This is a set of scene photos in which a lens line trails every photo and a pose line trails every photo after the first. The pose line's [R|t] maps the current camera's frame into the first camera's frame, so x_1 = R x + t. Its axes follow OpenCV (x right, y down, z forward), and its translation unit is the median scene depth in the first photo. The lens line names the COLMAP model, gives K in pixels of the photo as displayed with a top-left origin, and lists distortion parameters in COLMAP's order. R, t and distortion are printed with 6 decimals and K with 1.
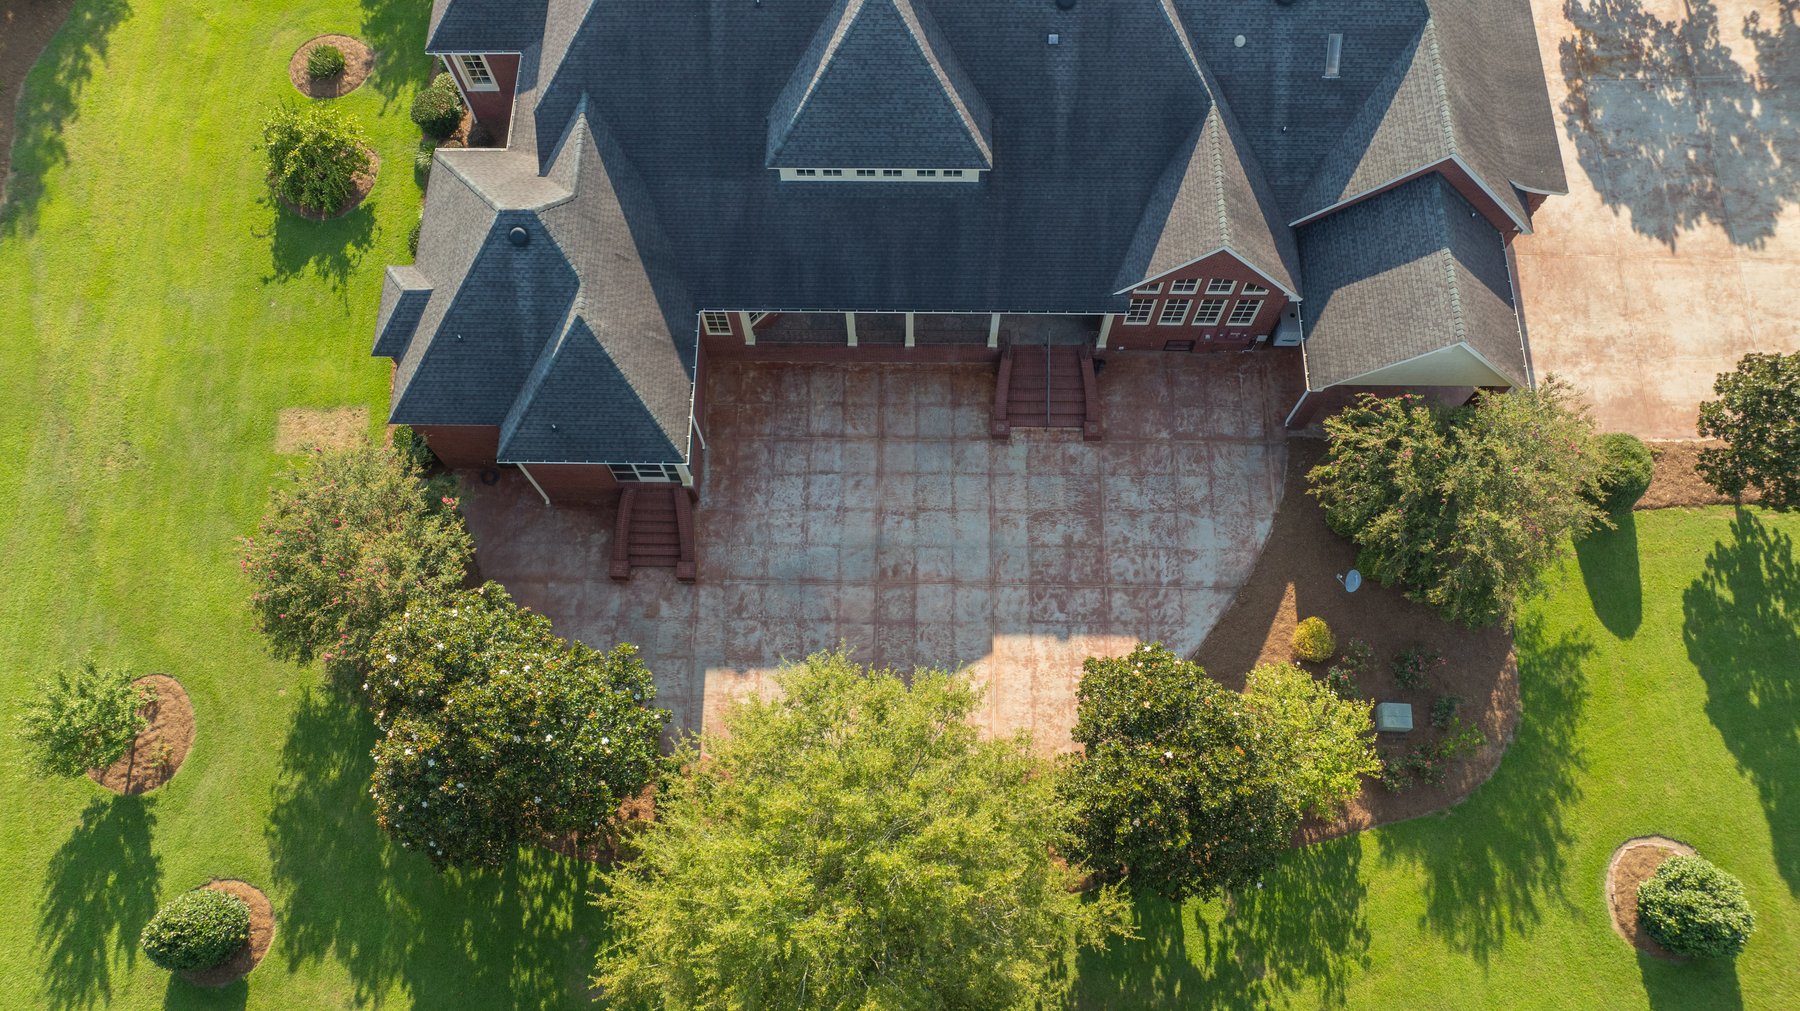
lens RADIAL K [[1255.4, 0, 900.0], [0, 1255.4, 505.5], [0, 0, 1]] dist [-0.014007, -0.001189]
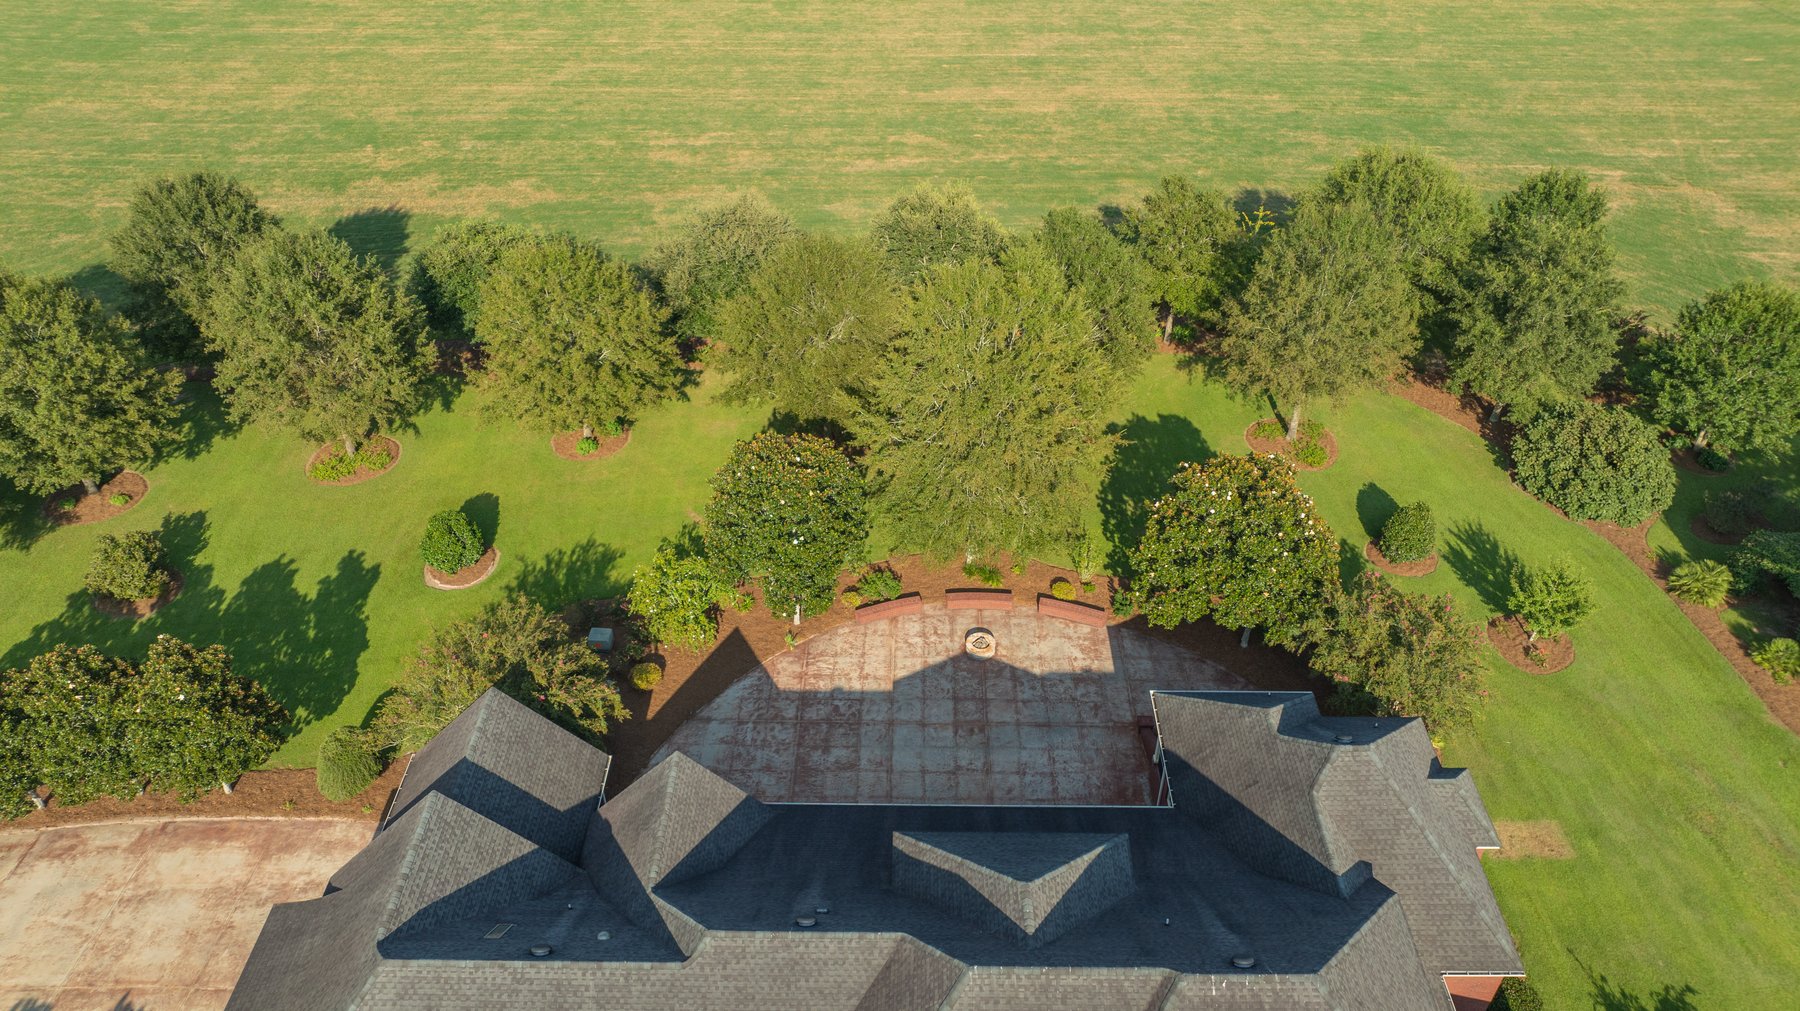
lens RADIAL K [[1255.4, 0, 900.0], [0, 1255.4, 505.5], [0, 0, 1]] dist [-0.014007, -0.001189]
pose [[-0.999850, 0.014834, 0.008930, 0.052281], [0.003958, -0.306311, 0.951923, -1.049507], [0.016856, 0.951816, 0.306206, 0.434510]]
